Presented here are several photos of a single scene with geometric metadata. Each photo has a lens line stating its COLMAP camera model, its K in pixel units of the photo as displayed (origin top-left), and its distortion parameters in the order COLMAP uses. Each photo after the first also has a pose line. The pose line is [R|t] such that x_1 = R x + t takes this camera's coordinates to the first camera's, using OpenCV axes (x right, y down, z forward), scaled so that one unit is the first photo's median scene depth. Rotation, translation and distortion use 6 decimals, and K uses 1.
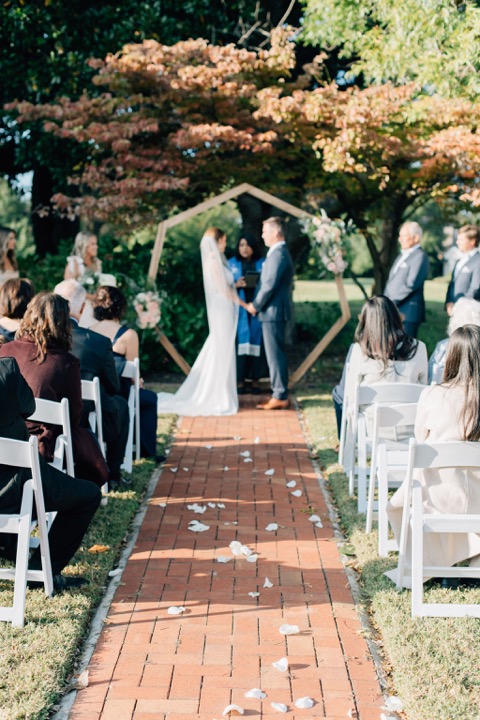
lens RADIAL K [[862.1, 0, 240.0], [0, 862.1, 360.0], [0, 0, 1]] dist [-0.000562, -0.472323]
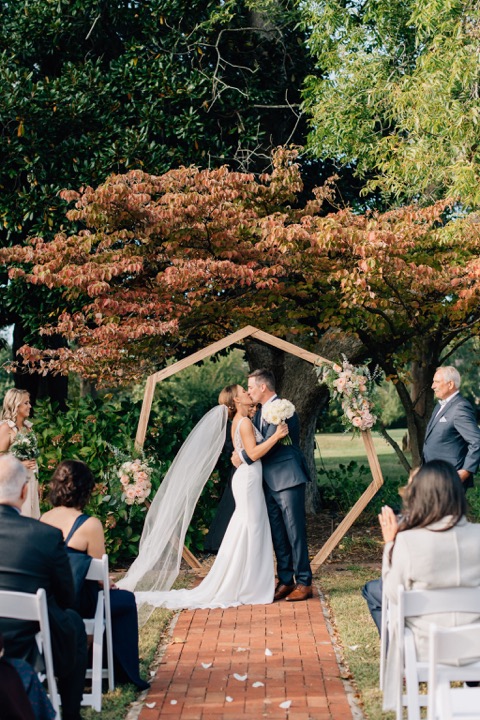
lens RADIAL K [[798.1, 0, 240.0], [0, 798.1, 360.0], [0, 0, 1]] dist [-0.089182, 0.016647]
pose [[0.998581, -0.036117, -0.039127, 0.026997], [0.029017, 0.985213, -0.168860, -0.042161], [0.044647, 0.167485, 0.984863, 0.241658]]
